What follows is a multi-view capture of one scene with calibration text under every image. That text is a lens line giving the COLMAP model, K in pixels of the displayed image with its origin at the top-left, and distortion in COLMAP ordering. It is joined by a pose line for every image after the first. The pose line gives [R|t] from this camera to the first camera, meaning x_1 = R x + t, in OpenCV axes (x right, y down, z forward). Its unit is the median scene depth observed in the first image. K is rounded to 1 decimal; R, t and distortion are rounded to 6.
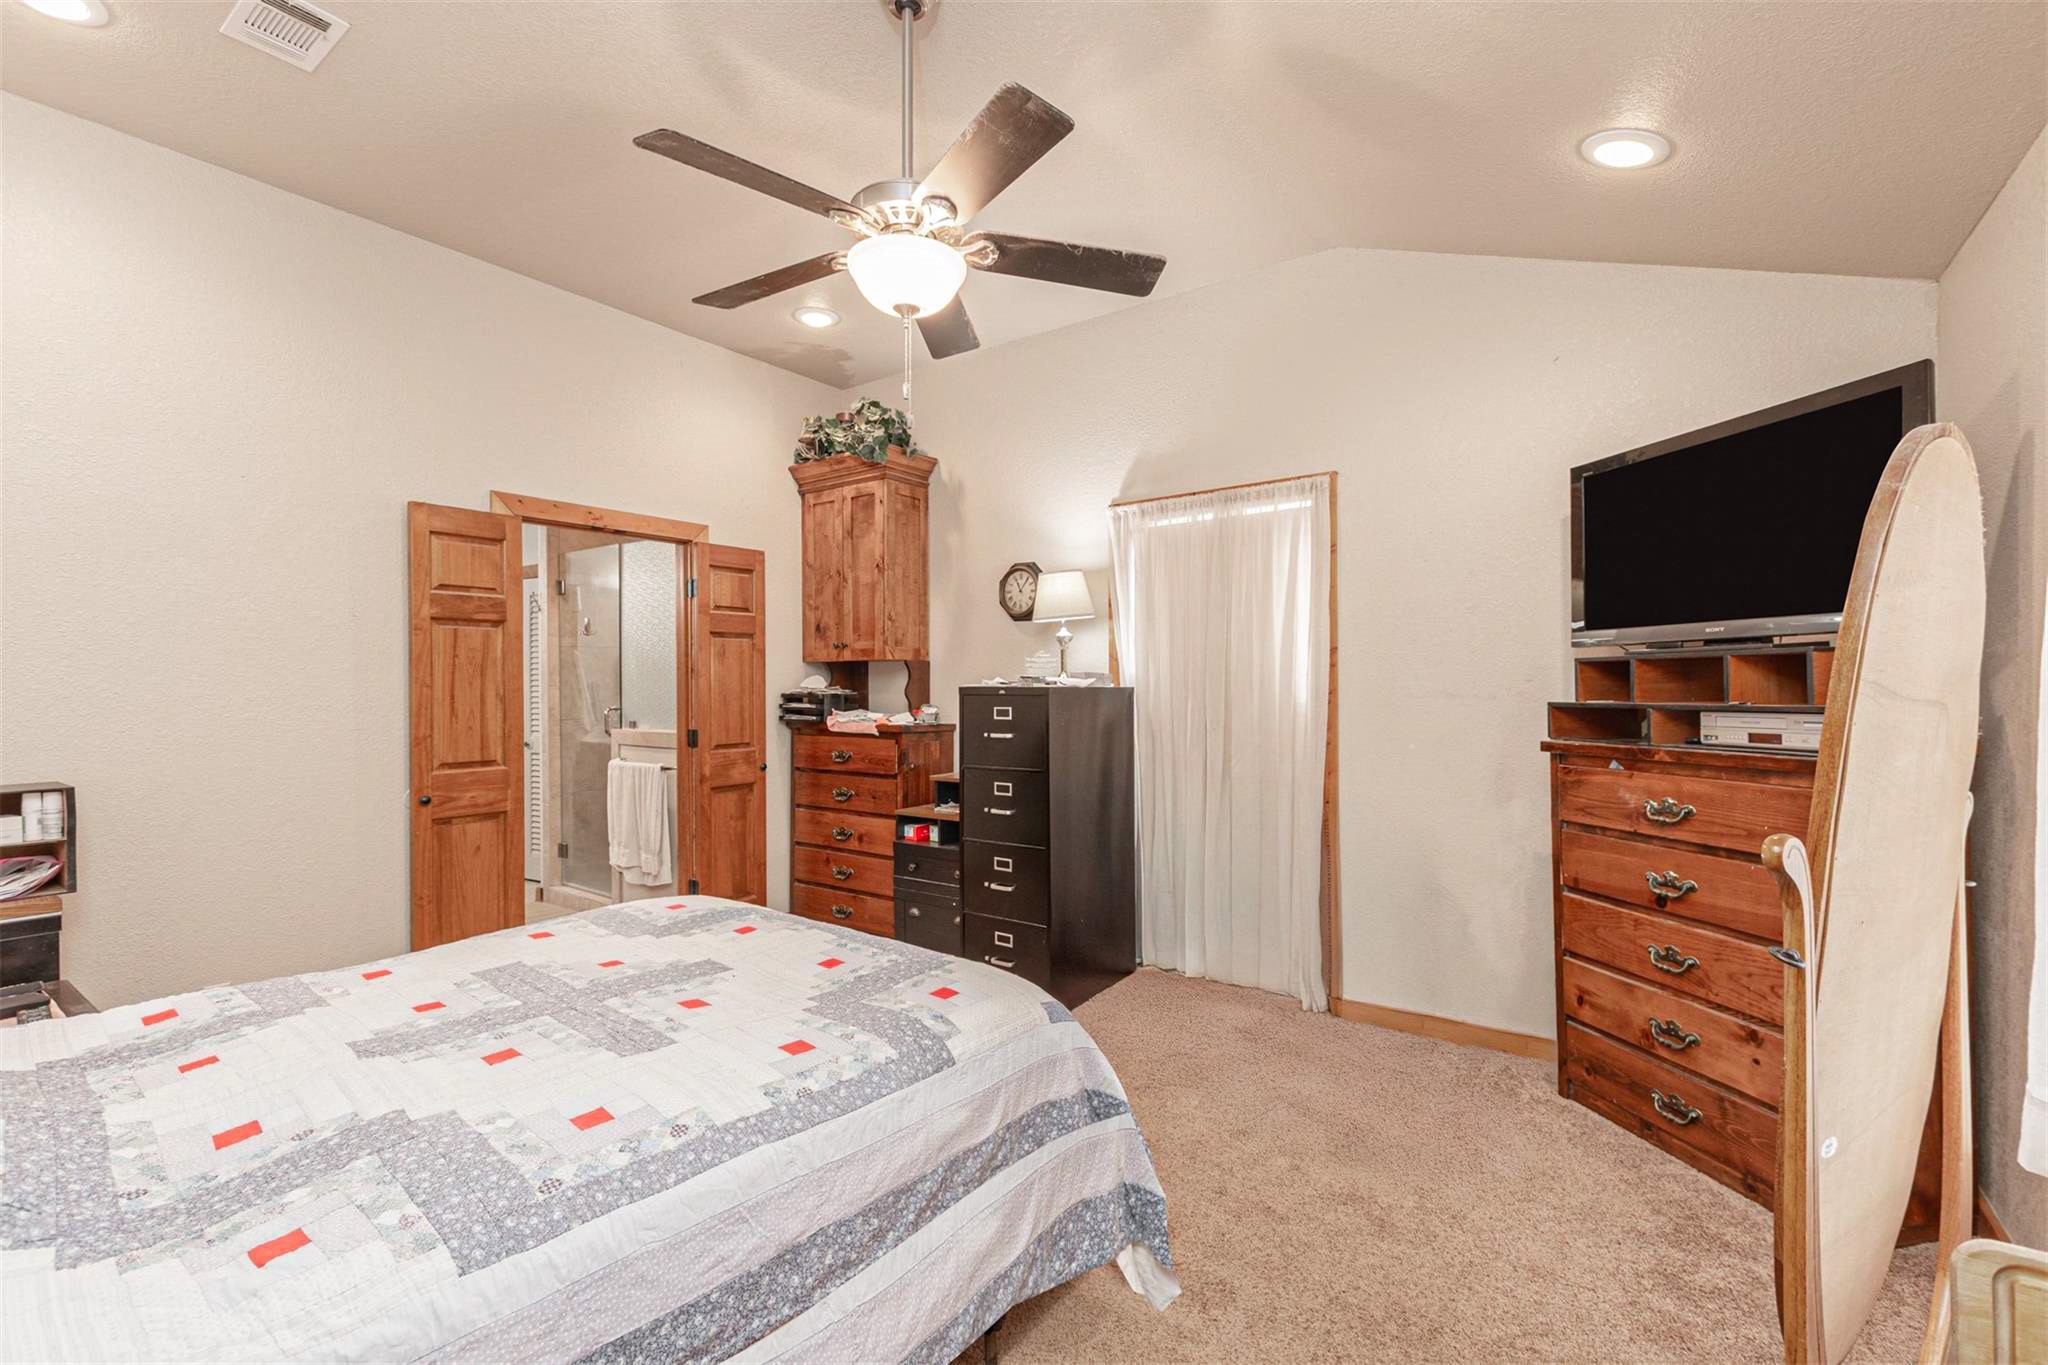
lens RADIAL K [[894.7, 0, 1022.0], [0, 894.7, 678.4], [0, 0, 1]] dist [0.016679, -0.005164]
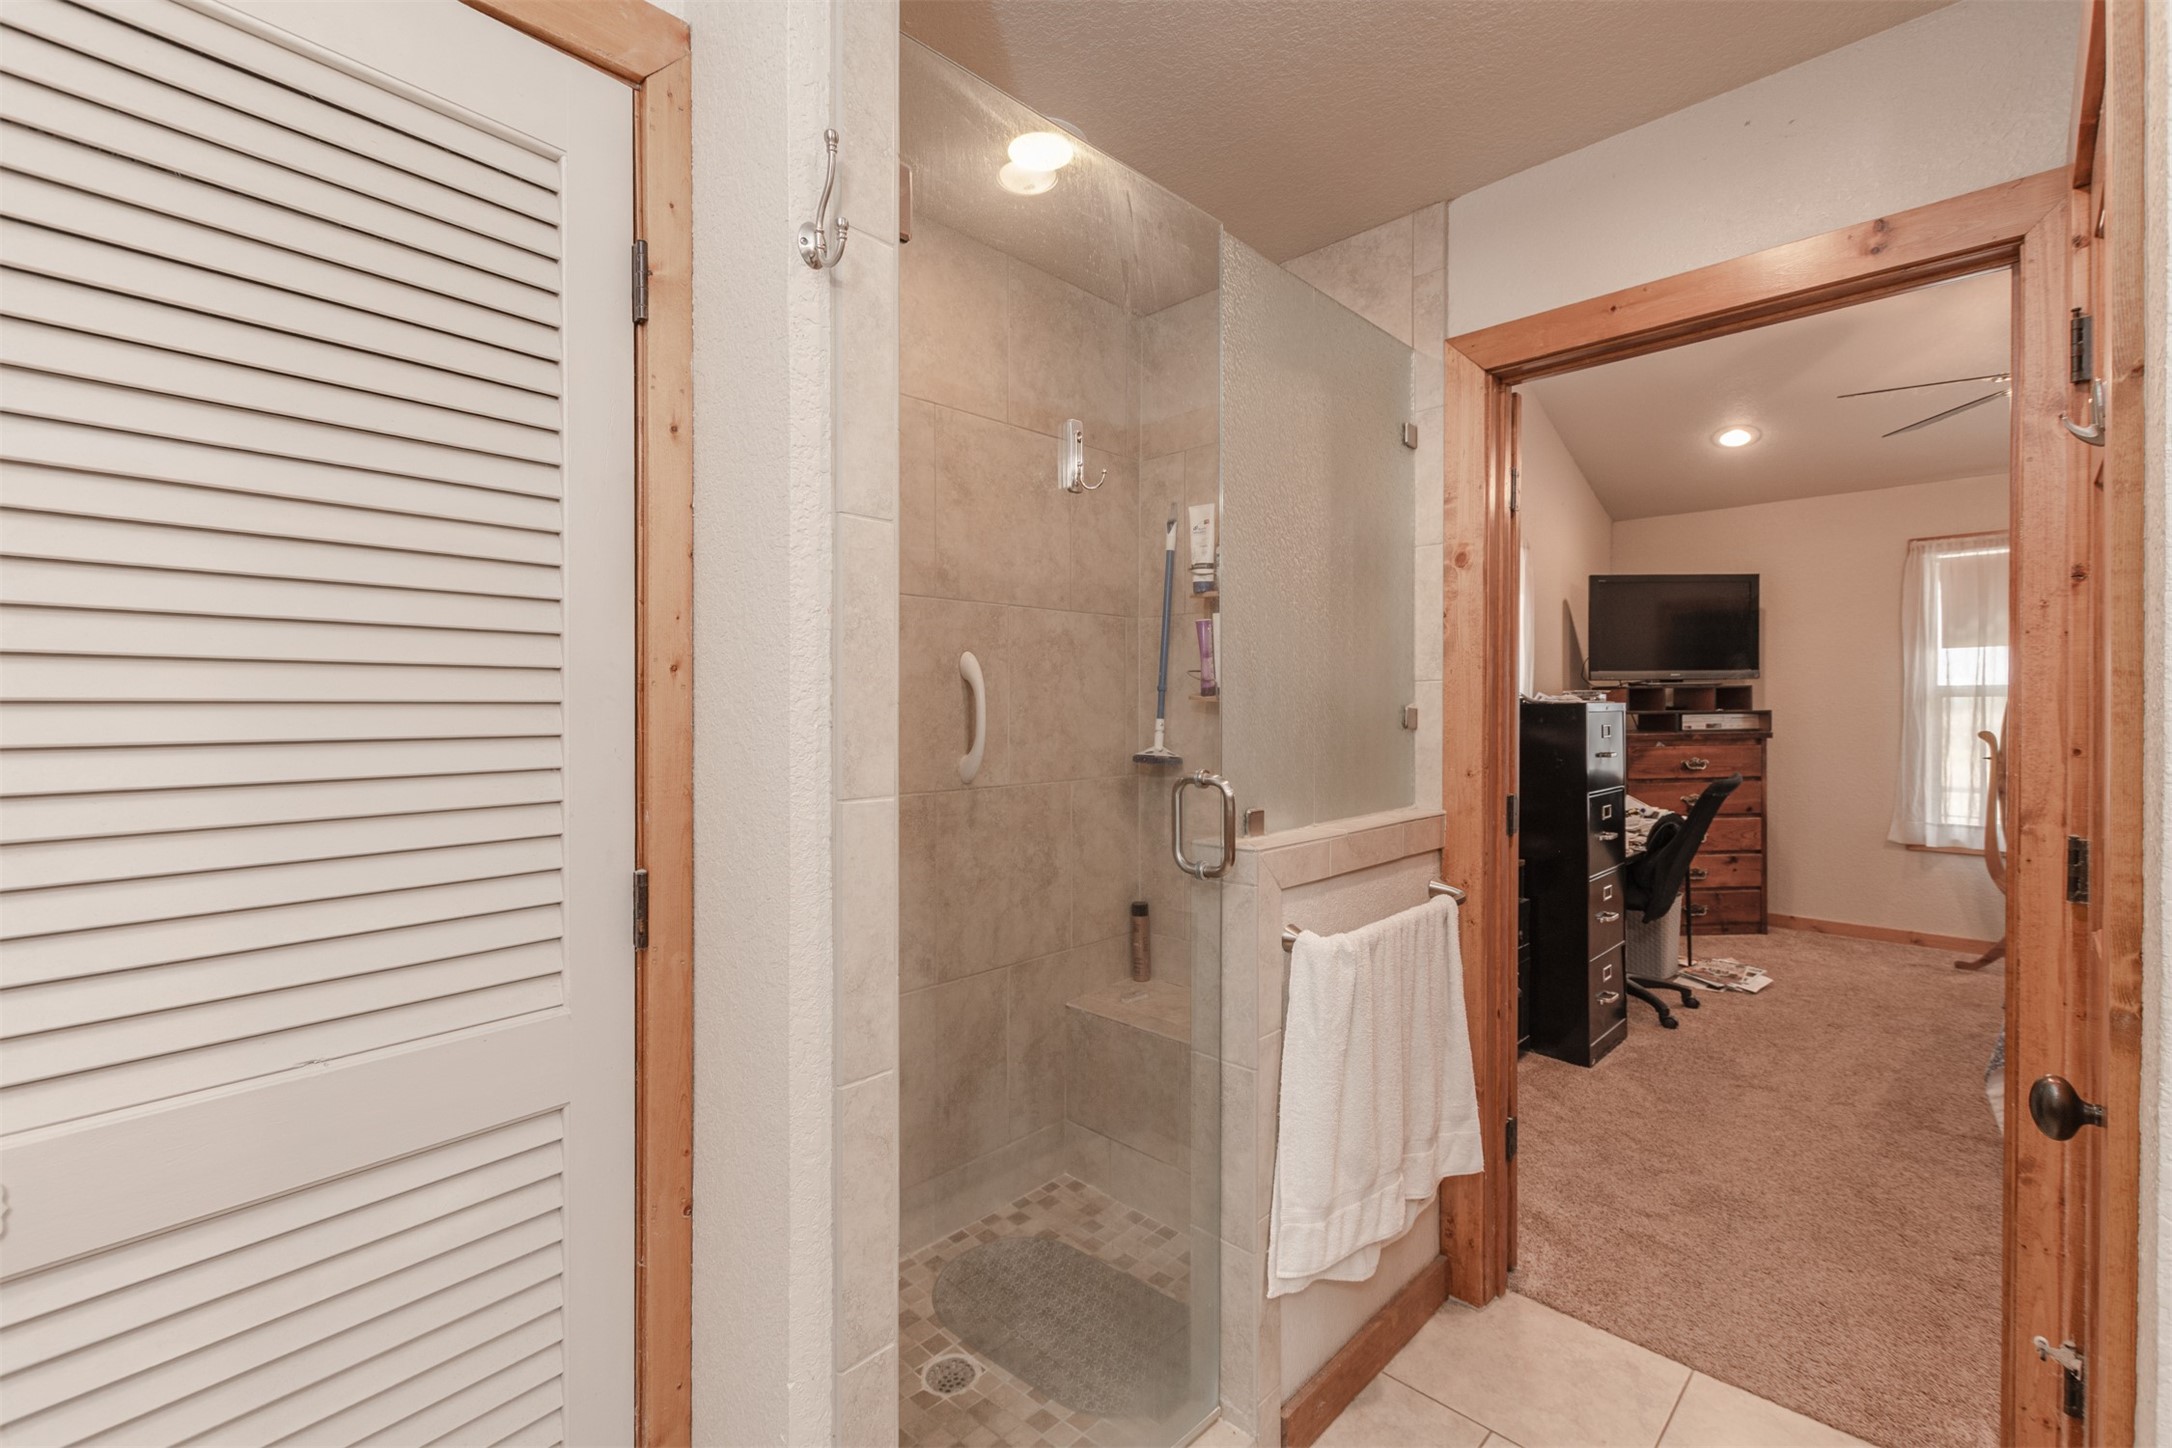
lens RADIAL K [[948.9, 0, 1083.9], [0, 948.9, 719.6], [0, 0, 1]] dist [0.016679, -0.005164]
pose [[0.127892, -0.006326, 0.991768, -1.566324], [-0.008705, 0.999934, 0.007501, 0.043245], [-0.991750, -0.009593, 0.127828, 2.073862]]
